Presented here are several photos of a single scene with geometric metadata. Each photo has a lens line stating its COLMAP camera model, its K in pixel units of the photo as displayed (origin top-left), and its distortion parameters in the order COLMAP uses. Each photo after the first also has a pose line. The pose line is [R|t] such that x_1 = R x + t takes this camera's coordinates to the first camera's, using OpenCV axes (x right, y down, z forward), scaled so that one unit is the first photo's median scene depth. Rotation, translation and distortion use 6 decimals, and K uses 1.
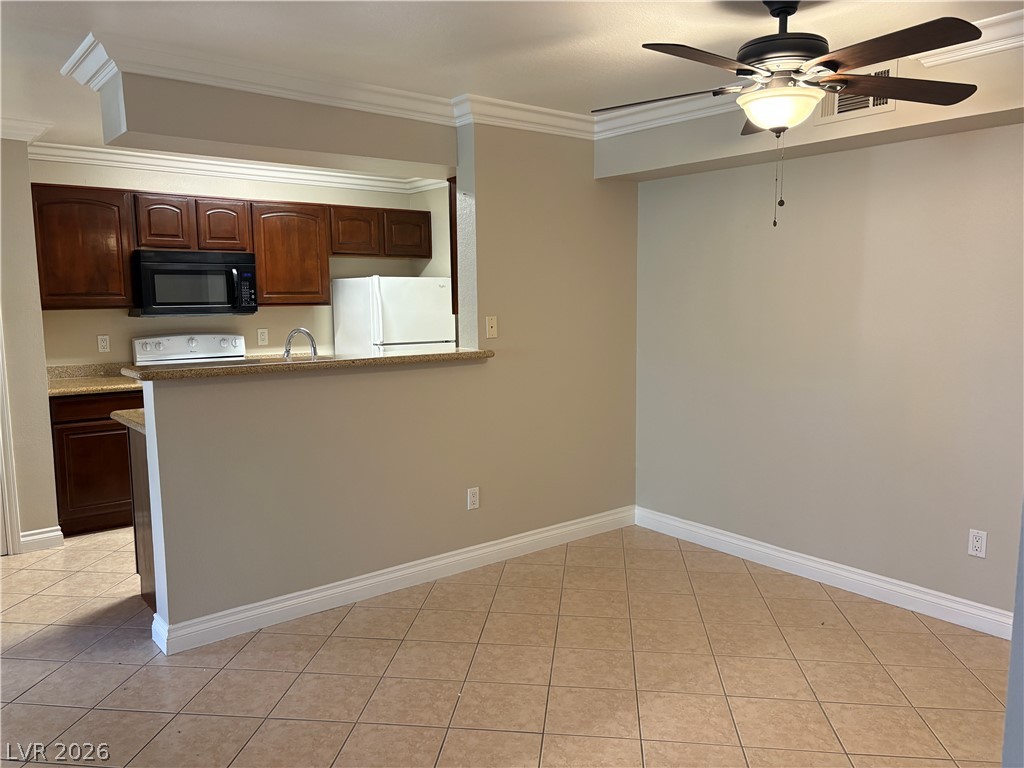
lens RADIAL K [[774.9, 0, 513.0], [0, 774.9, 386.5], [0, 0, 1]] dist [0.029329, -0.037923]
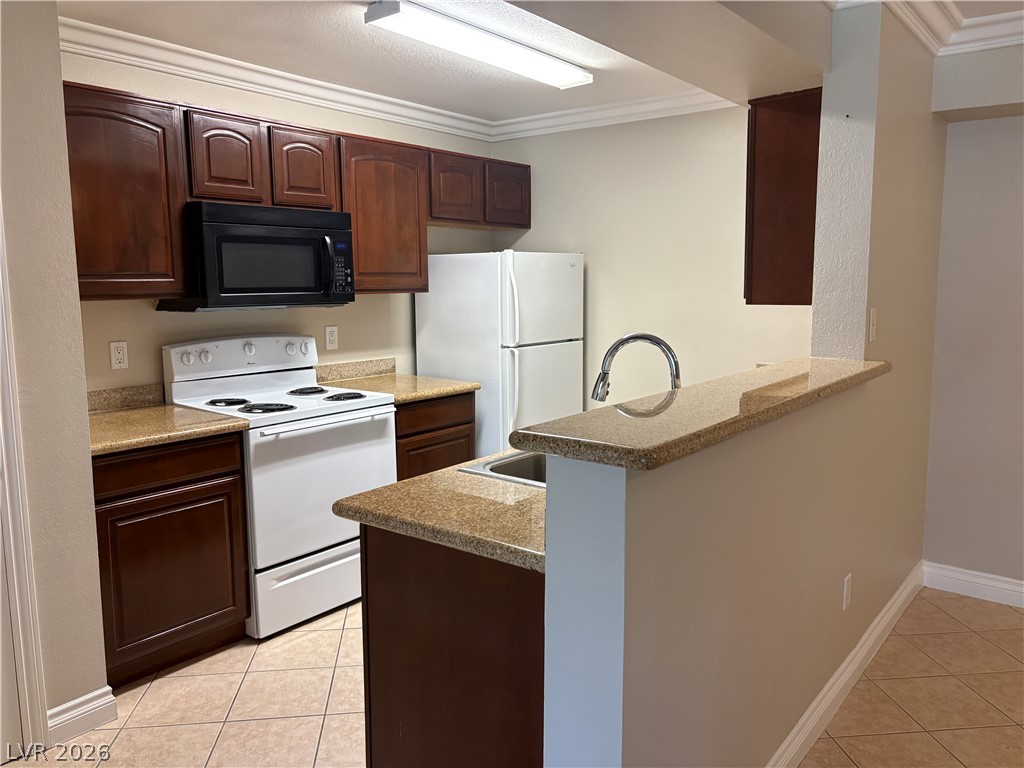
lens RADIAL K [[774.9, 0, 508.8], [0, 774.9, 377.4], [0, 0, 1]] dist [0.029329, -0.037923]
pose [[0.974632, -0.024862, 0.222428, -0.354584], [0.023109, 0.999678, 0.010480, -0.035922], [-0.222616, -0.005075, 0.974893, 0.326699]]
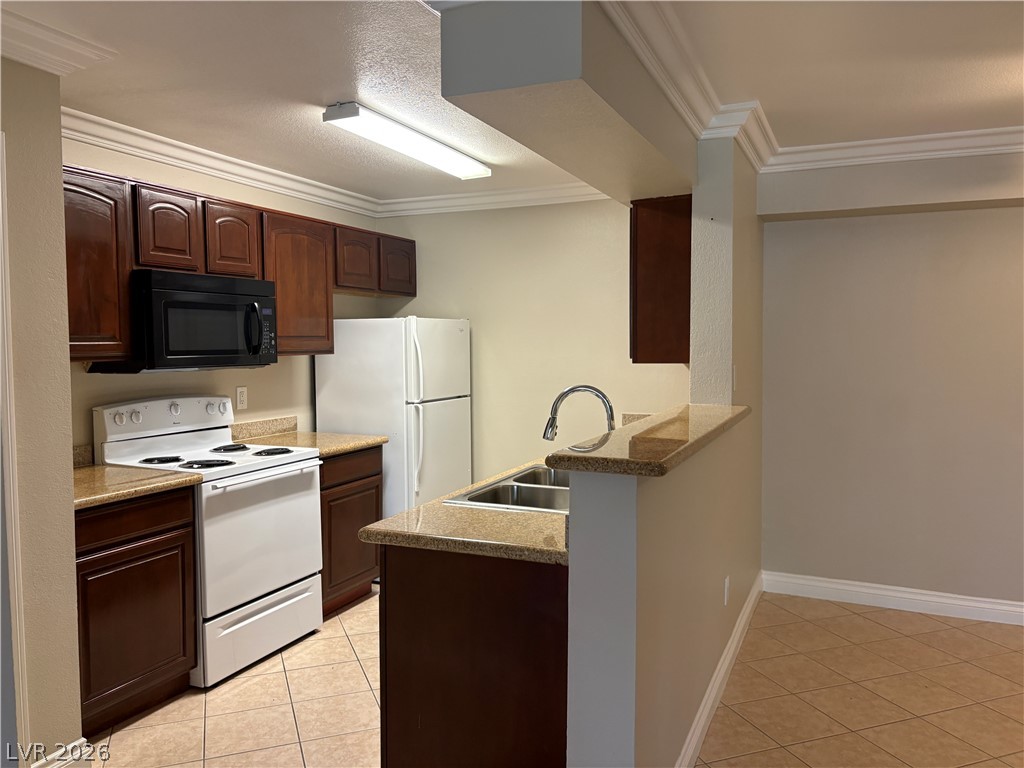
lens RADIAL K [[774.9, 0, 507.8], [0, 774.9, 382.5], [0, 0, 1]] dist [0.029329, -0.037923]
pose [[0.890230, -0.019638, 0.455088, -0.472740], [0.049987, 0.997248, -0.054750, -0.029486], [-0.452760, 0.071489, 0.888762, 0.276283]]
